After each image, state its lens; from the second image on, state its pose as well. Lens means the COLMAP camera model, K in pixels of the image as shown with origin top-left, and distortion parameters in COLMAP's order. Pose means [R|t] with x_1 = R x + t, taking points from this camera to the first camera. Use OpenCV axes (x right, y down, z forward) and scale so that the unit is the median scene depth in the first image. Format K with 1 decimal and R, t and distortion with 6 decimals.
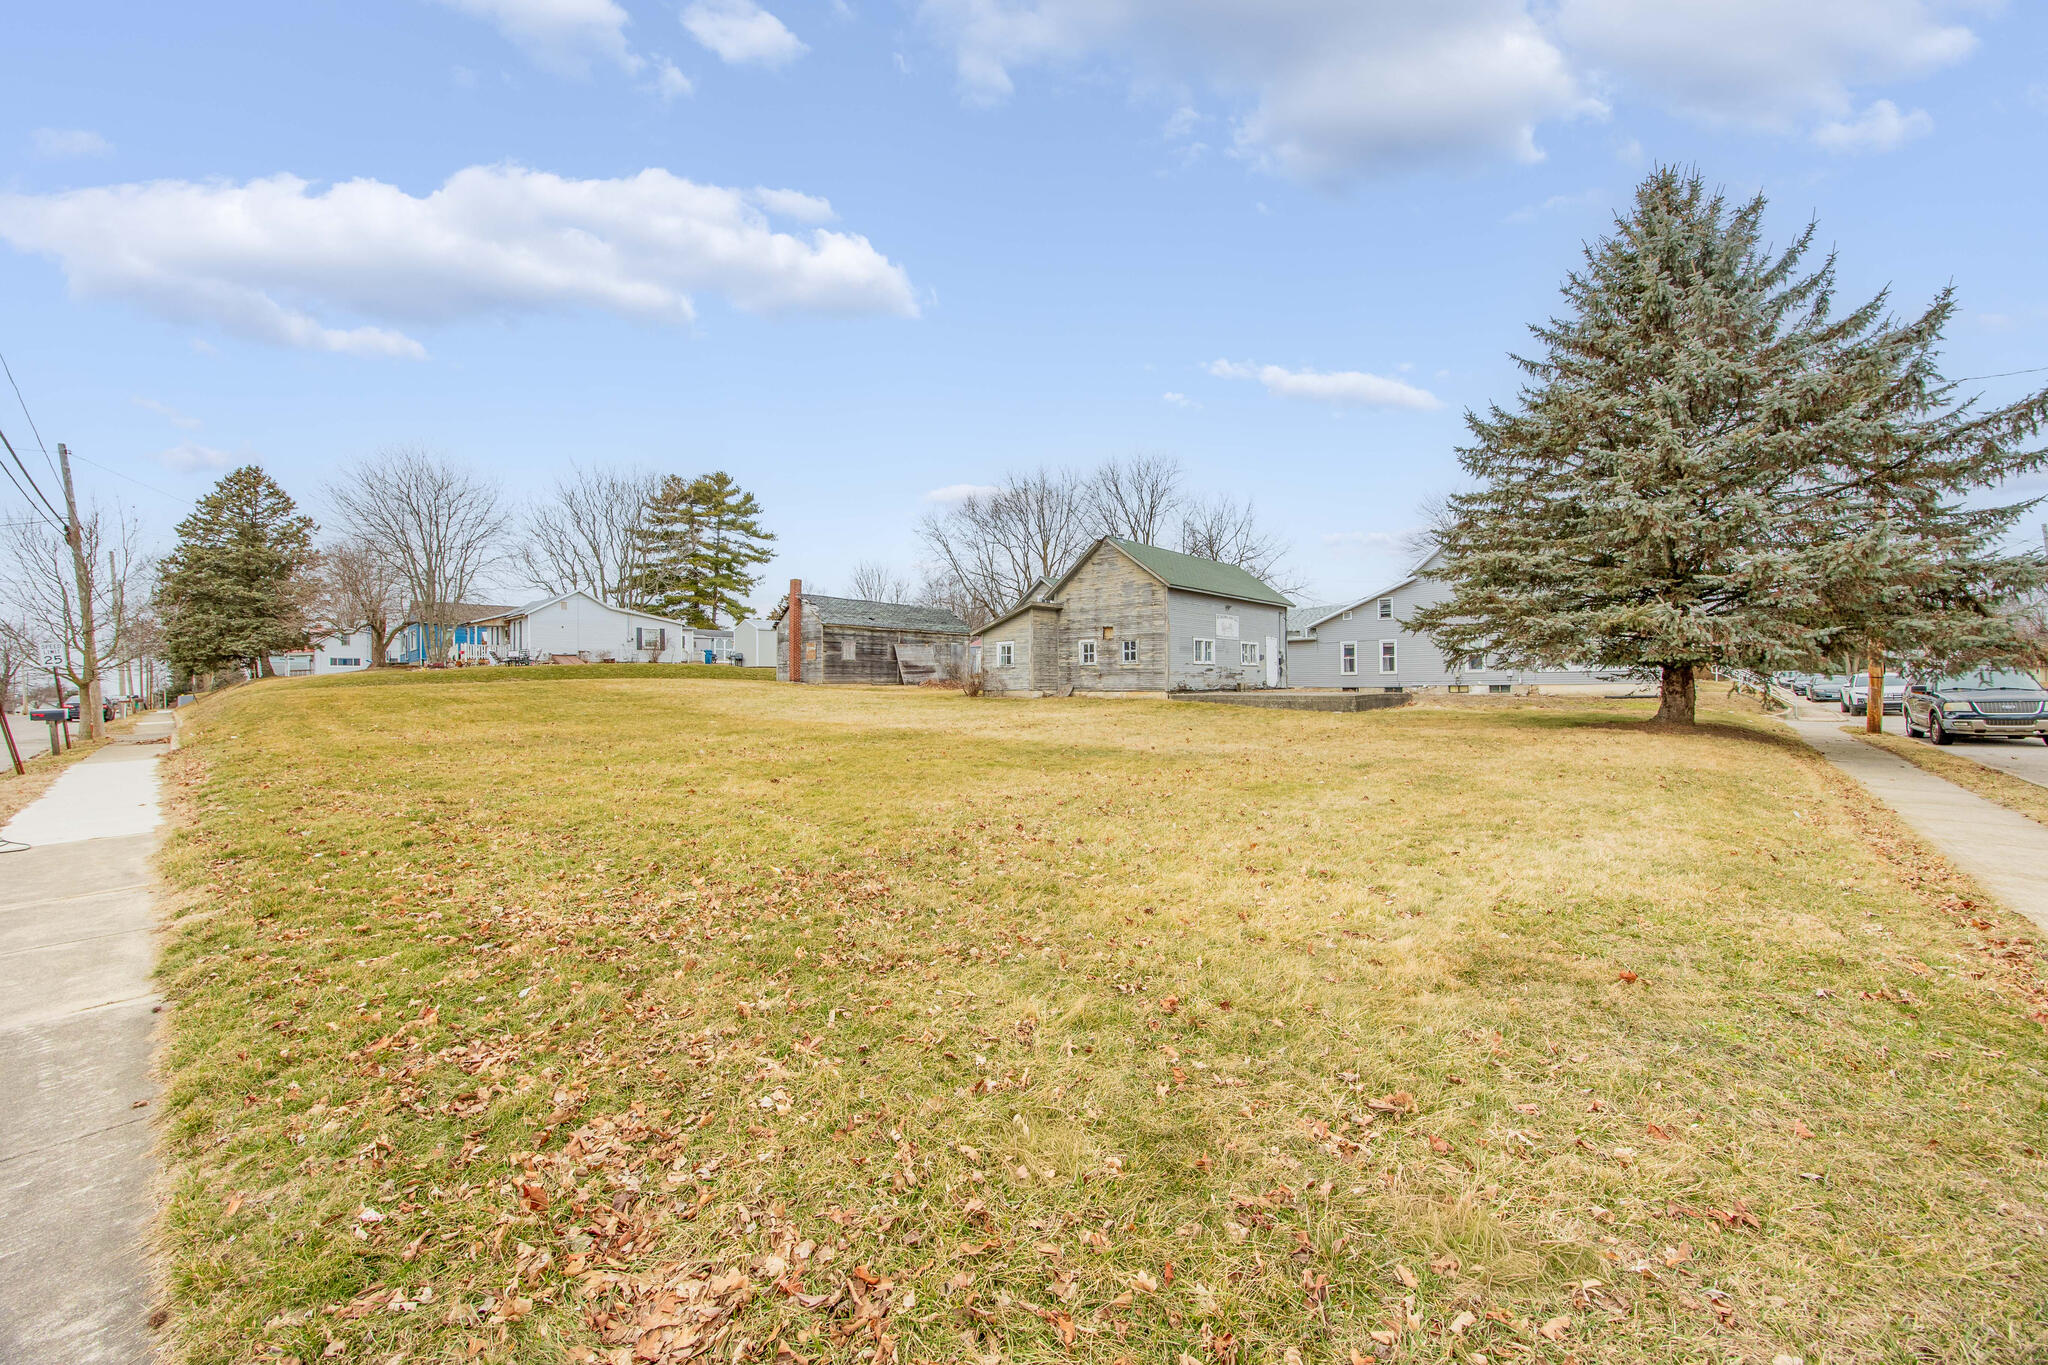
lens RADIAL K [[790.1, 0, 1024.0], [0, 790.1, 682.5], [0, 0, 1]] dist [-0.018496, -0.000009]
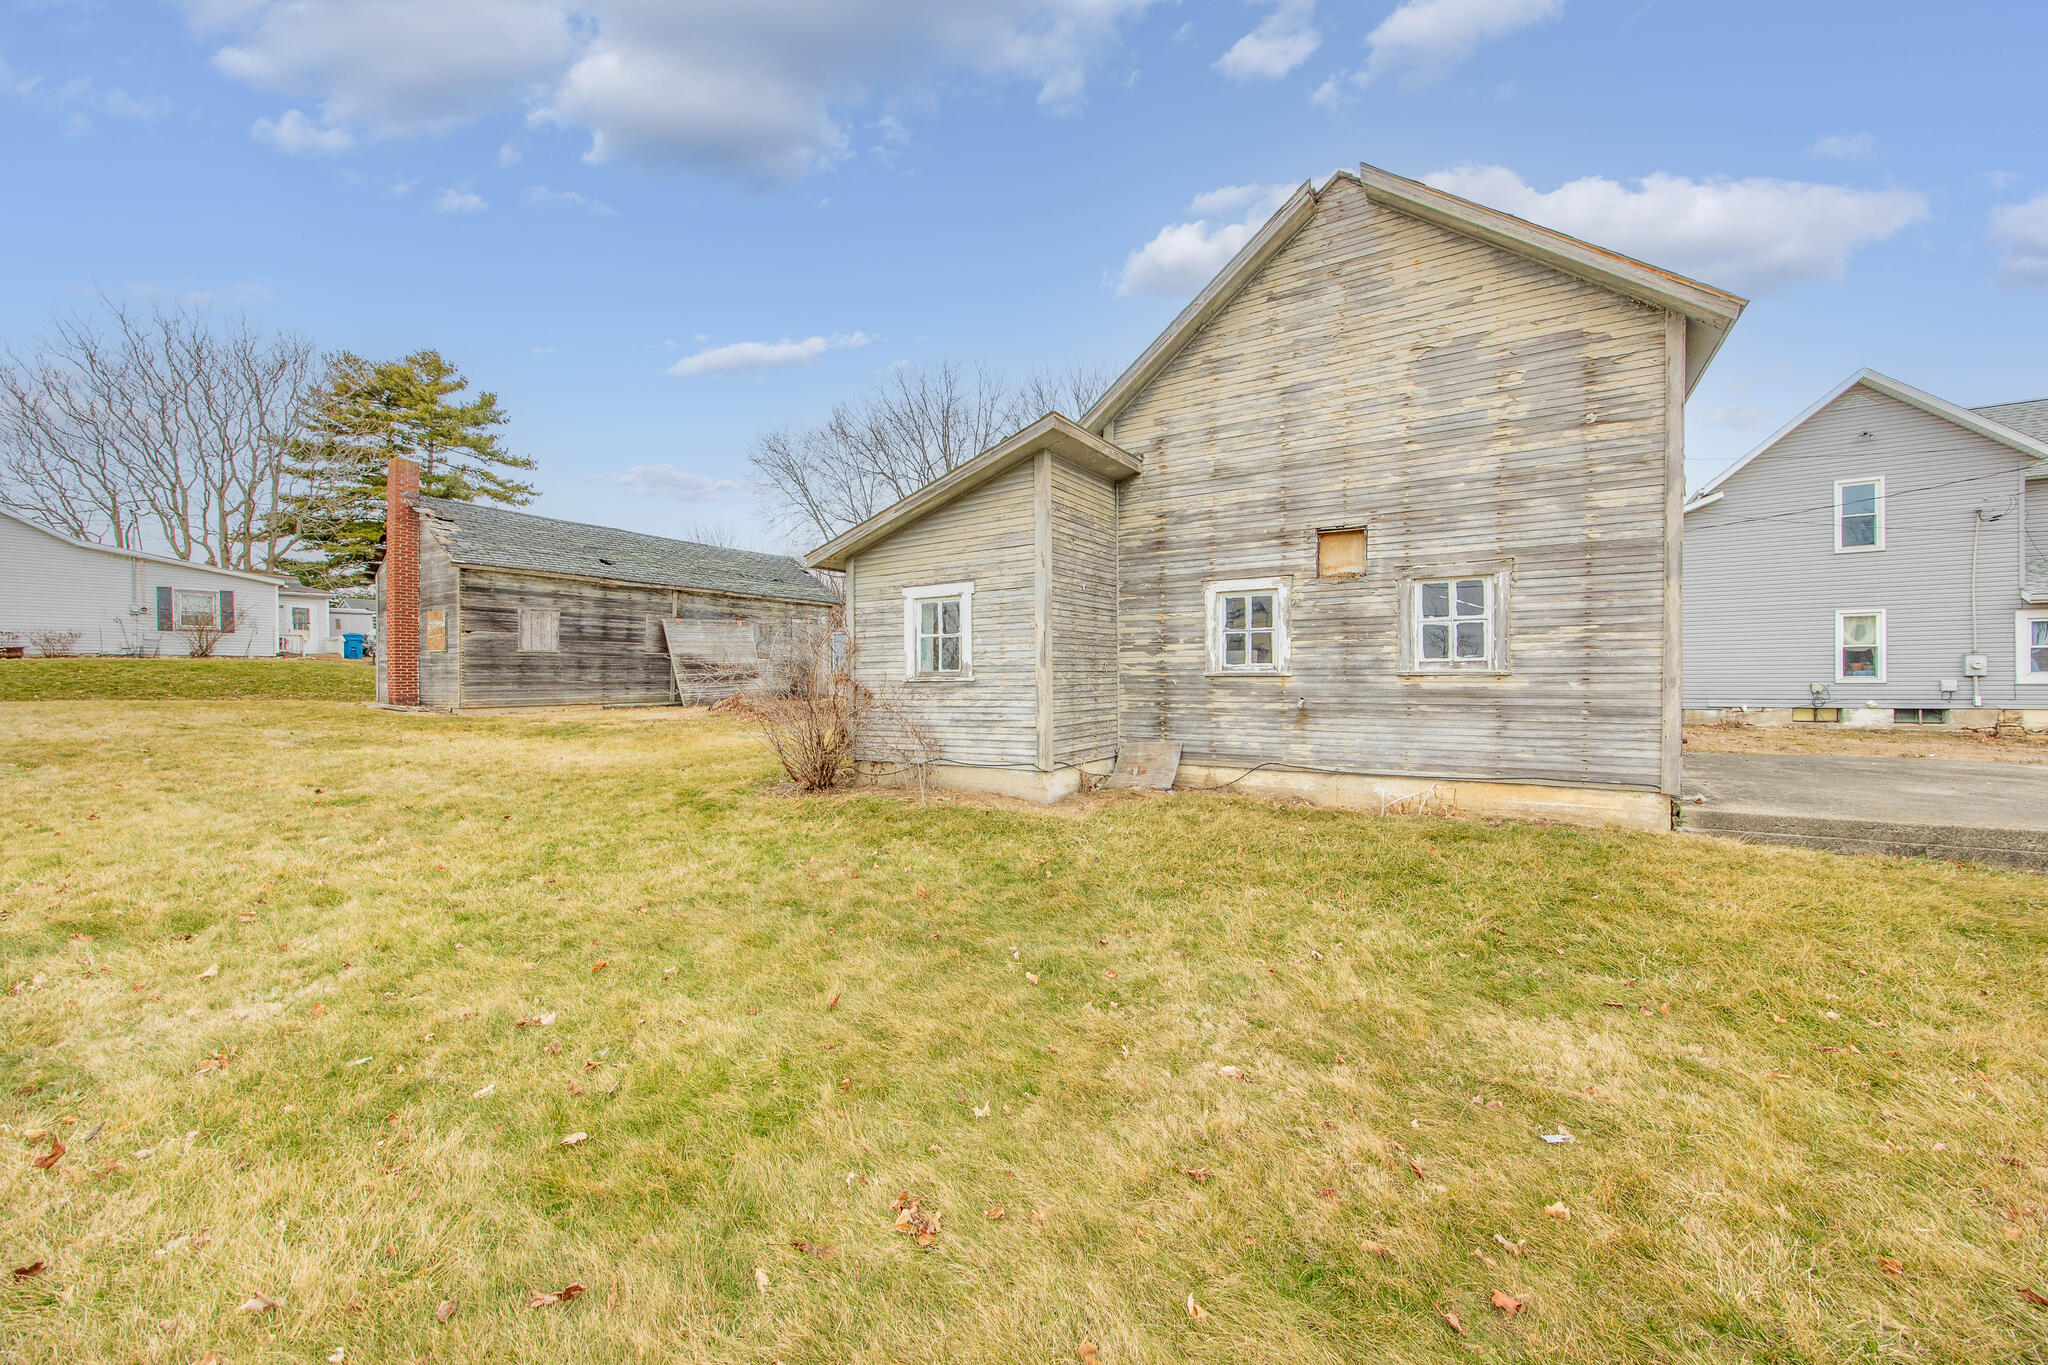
lens RADIAL K [[790.1, 0, 1024.0], [0, 790.1, 682.5], [0, 0, 1]] dist [-0.018496, -0.000009]
pose [[0.987947, -0.001806, 0.154784, -0.027131], [0.000576, 0.999968, 0.007995, -0.015492], [-0.154793, -0.007809, 0.987916, 0.543981]]
